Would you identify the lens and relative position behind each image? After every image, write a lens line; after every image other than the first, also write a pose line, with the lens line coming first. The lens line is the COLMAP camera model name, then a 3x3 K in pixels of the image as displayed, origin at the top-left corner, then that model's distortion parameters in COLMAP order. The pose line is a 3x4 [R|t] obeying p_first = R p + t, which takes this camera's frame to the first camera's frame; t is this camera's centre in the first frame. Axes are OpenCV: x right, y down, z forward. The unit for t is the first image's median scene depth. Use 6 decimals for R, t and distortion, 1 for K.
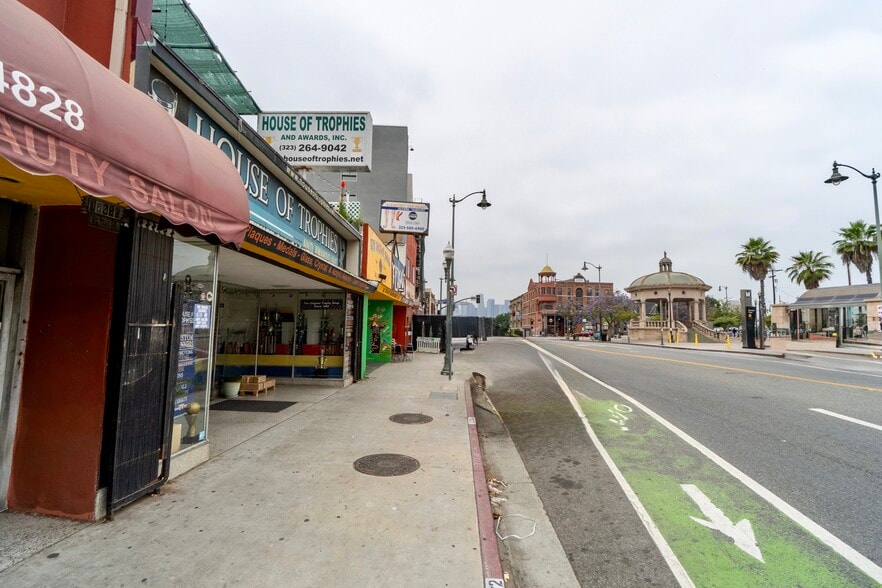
lens RADIAL K [[386.9, 0, 440.8], [0, 386.9, 295.4], [0, 0, 1]] dist [-0.002664, -0.000013]
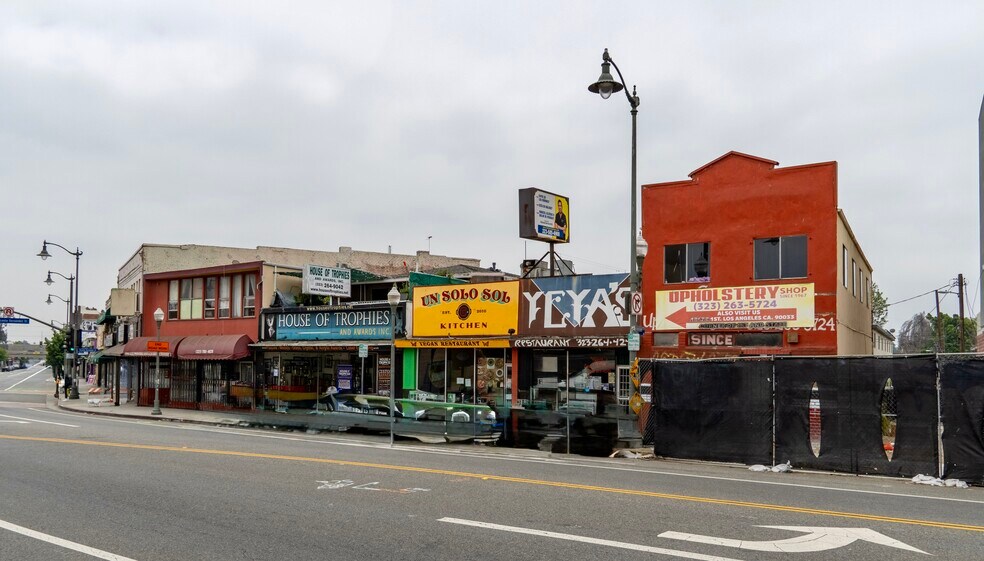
lens RADIAL K [[753.6, 0, 487.8], [0, 753.6, 354.3], [0, 0, 1]] dist [-0.042650, 0.000722]
pose [[-0.554816, -0.027466, -0.831520, 1.737576], [0.051267, 0.996427, -0.067120, 0.193306], [0.830392, -0.079869, -0.551425, 2.754573]]
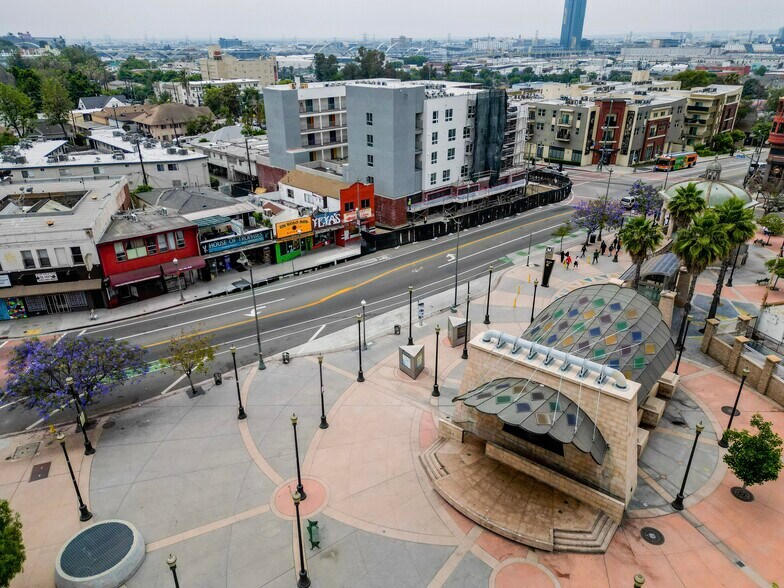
lens RADIAL K [[545.6, 0, 396.3], [0, 545.6, 301.2], [0, 0, 1]] dist [0.064333, -0.055647]
pose [[0.662839, 0.305379, -0.683658, 4.913837], [0.076132, 0.880832, 0.467267, -2.130281], [0.744881, -0.361771, 0.560601, -1.467235]]
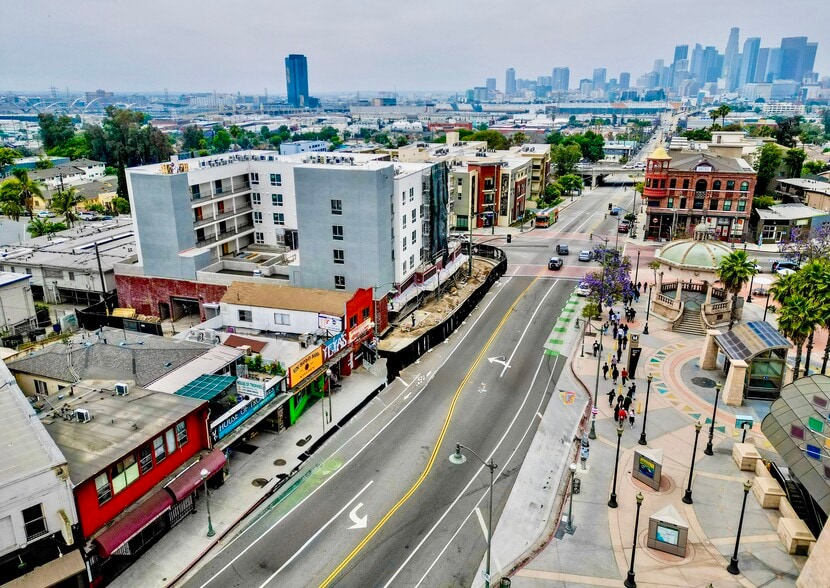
lens RADIAL K [[591.0, 0, 436.4], [0, 591.0, 275.5], [0, 0, 1]] dist [0.049483, -0.031531]
pose [[0.946119, 0.083751, -0.312802, 2.122479], [0.036388, 0.932360, 0.359695, -2.392578], [0.321769, -0.351696, 0.879076, -2.106143]]
